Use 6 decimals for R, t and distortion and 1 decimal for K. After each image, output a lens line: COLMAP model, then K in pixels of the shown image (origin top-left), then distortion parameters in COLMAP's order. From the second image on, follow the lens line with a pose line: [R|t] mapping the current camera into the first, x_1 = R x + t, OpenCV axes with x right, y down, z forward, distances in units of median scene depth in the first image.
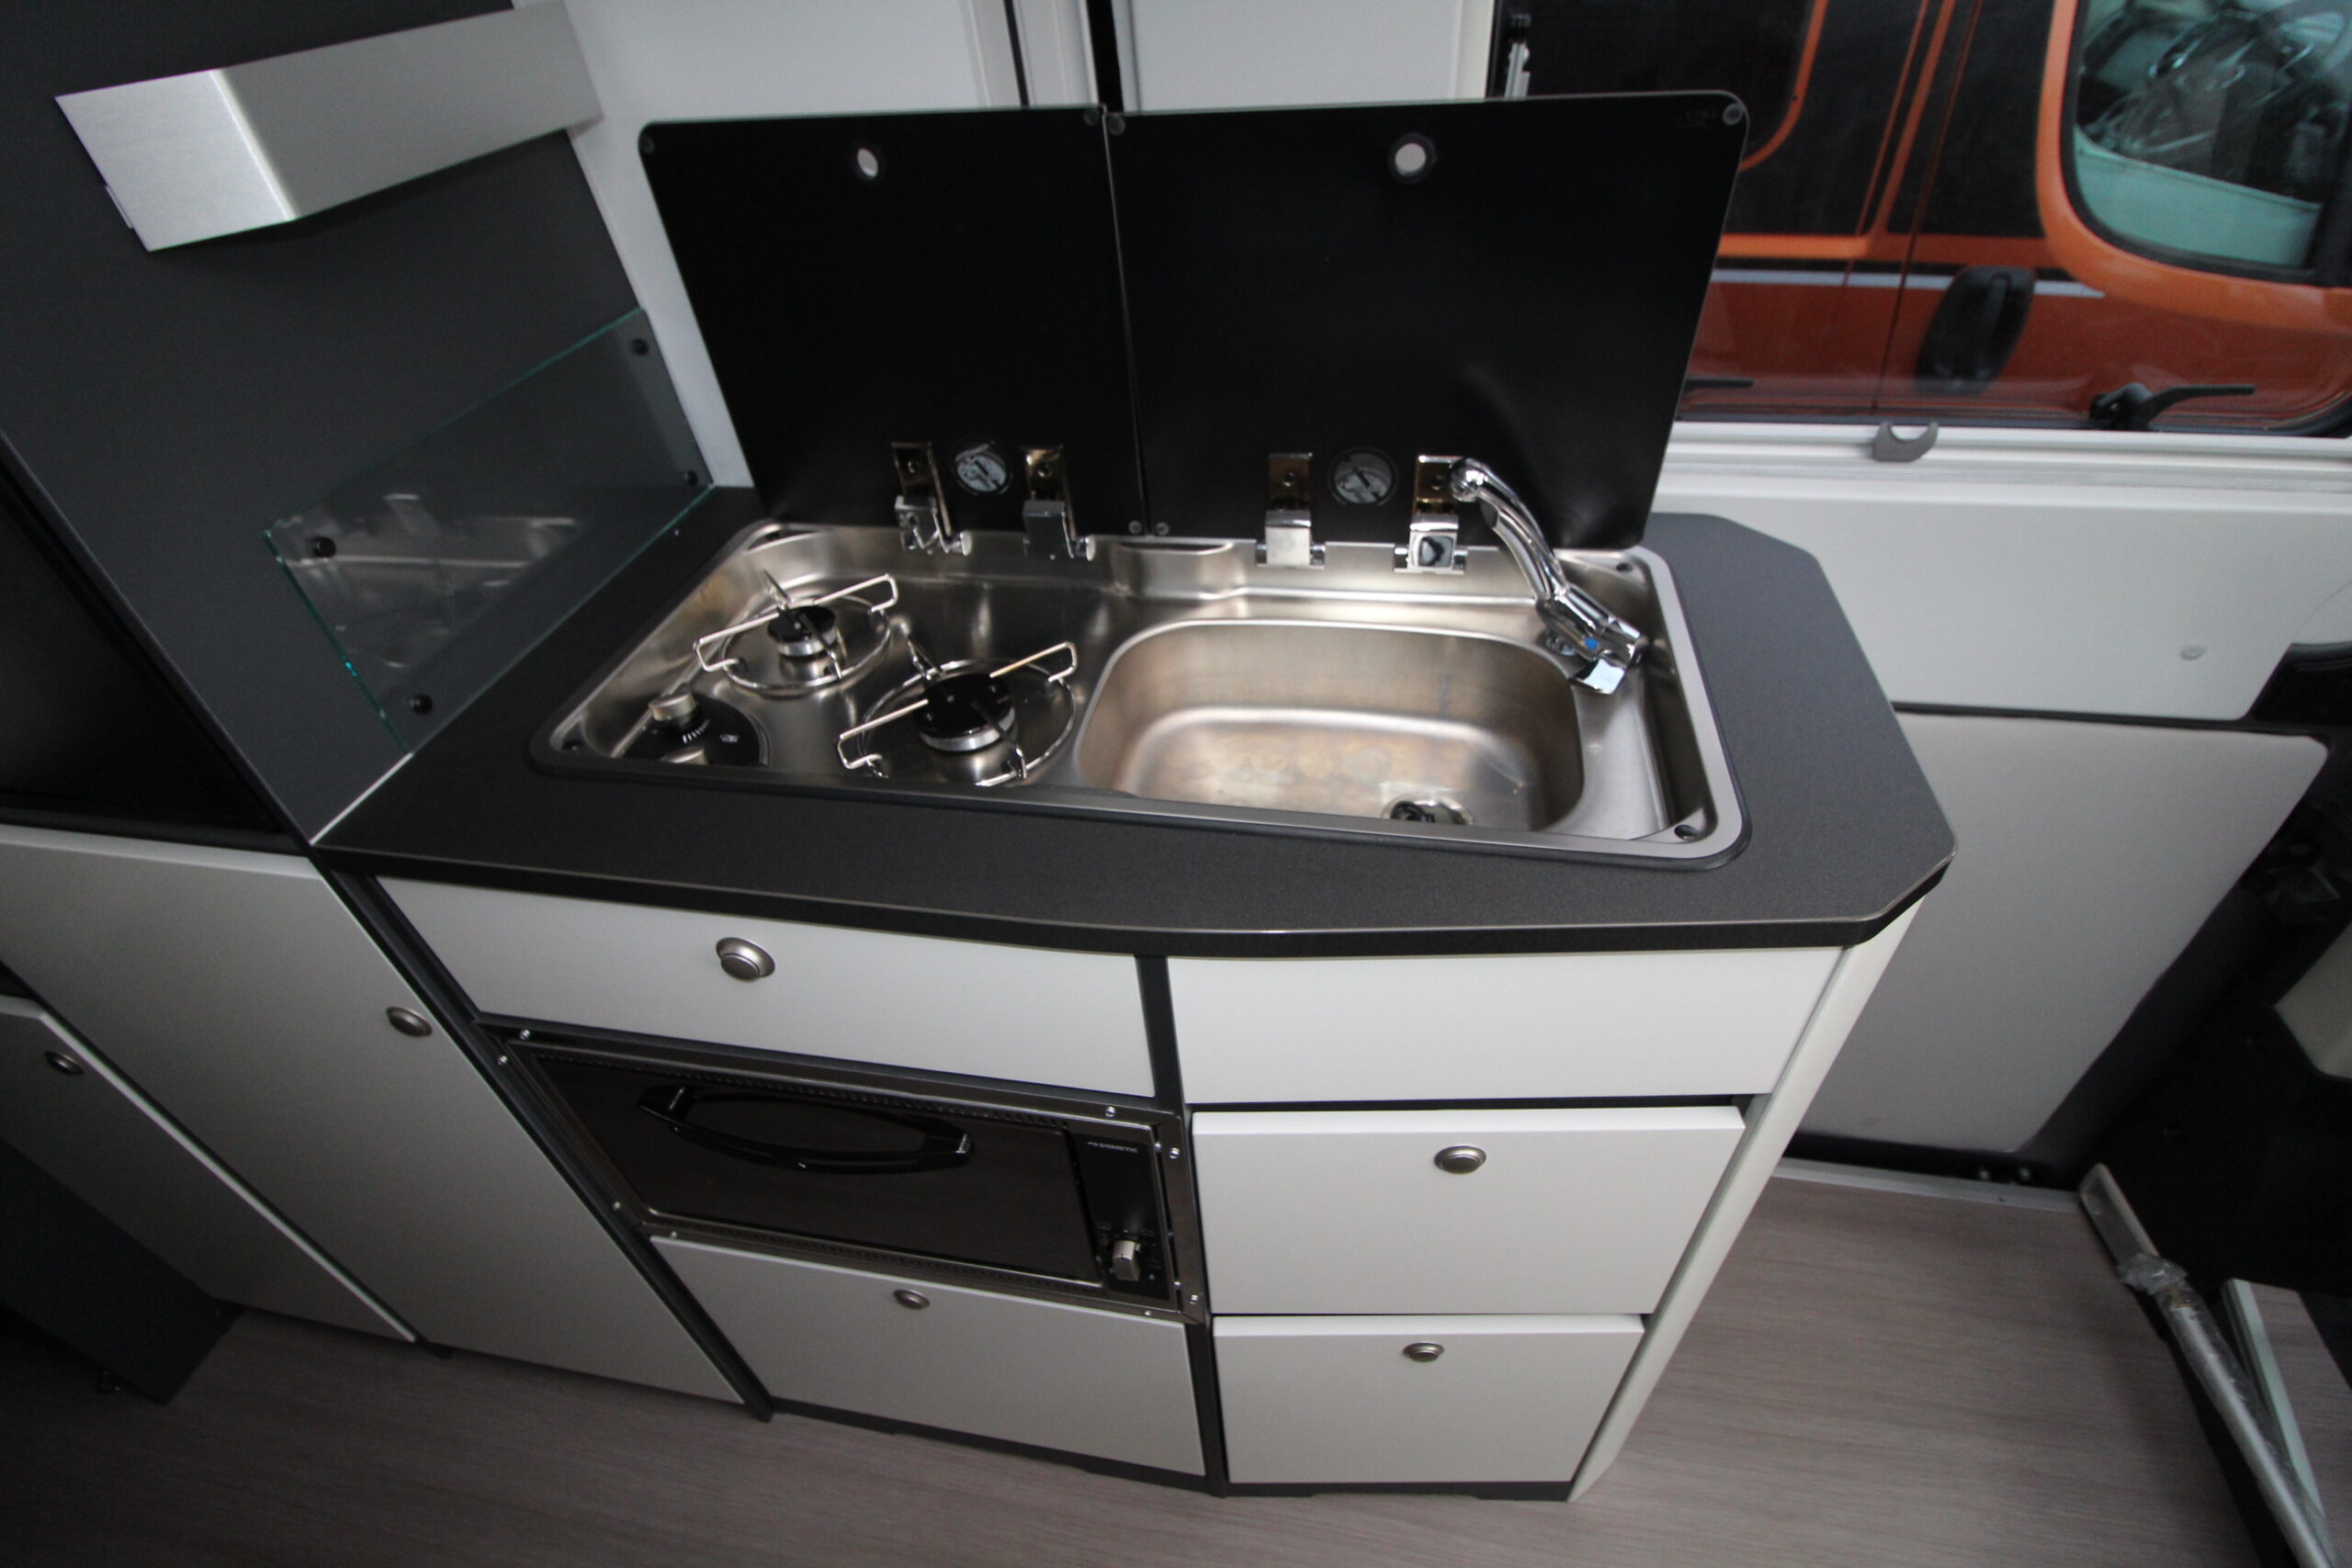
lens RADIAL K [[1092.7, 0, 1177.0], [0, 1092.7, 780.4], [0, 0, 1]] dist [-0.000315, -0.010441]
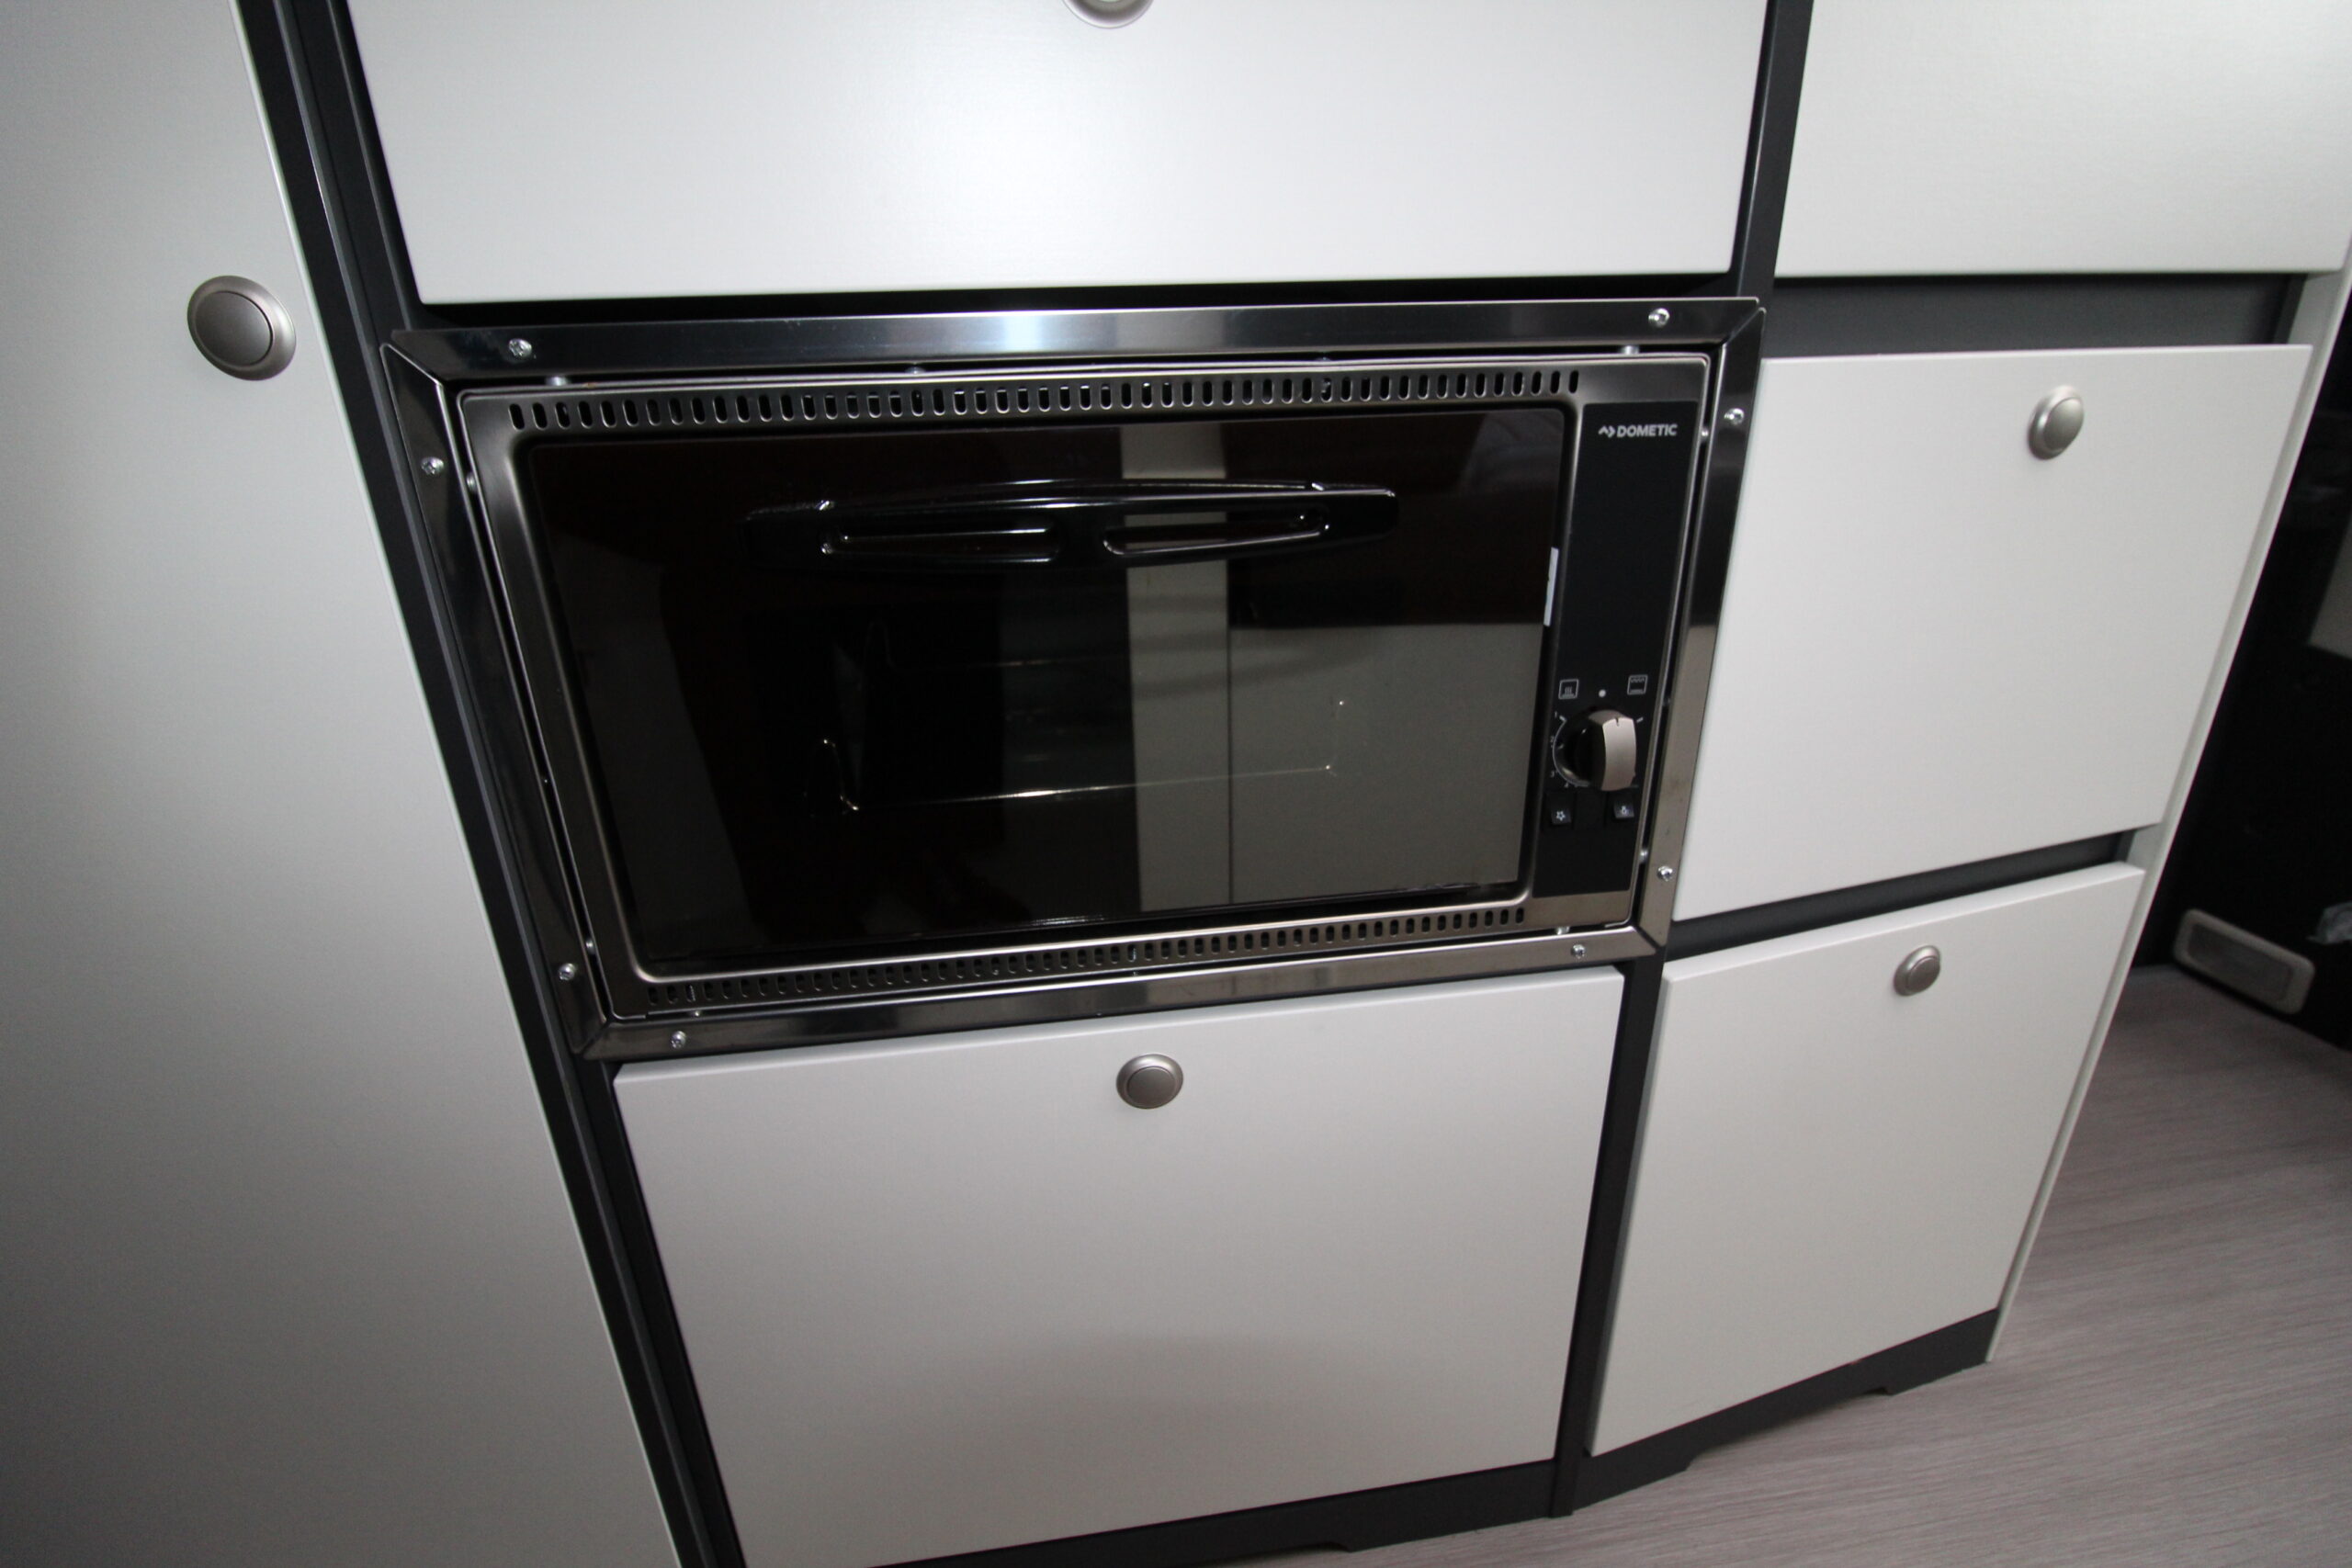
lens RADIAL K [[1091.2, 0, 1181.9], [0, 1091.2, 768.5], [0, 0, 1]] dist [-0.000906, -0.010622]
pose [[0.947063, -0.078398, 0.311327, -0.434911], [0.176740, 0.936870, -0.301725, 0.553935], [-0.268018, 0.340777, 0.901131, 0.489504]]
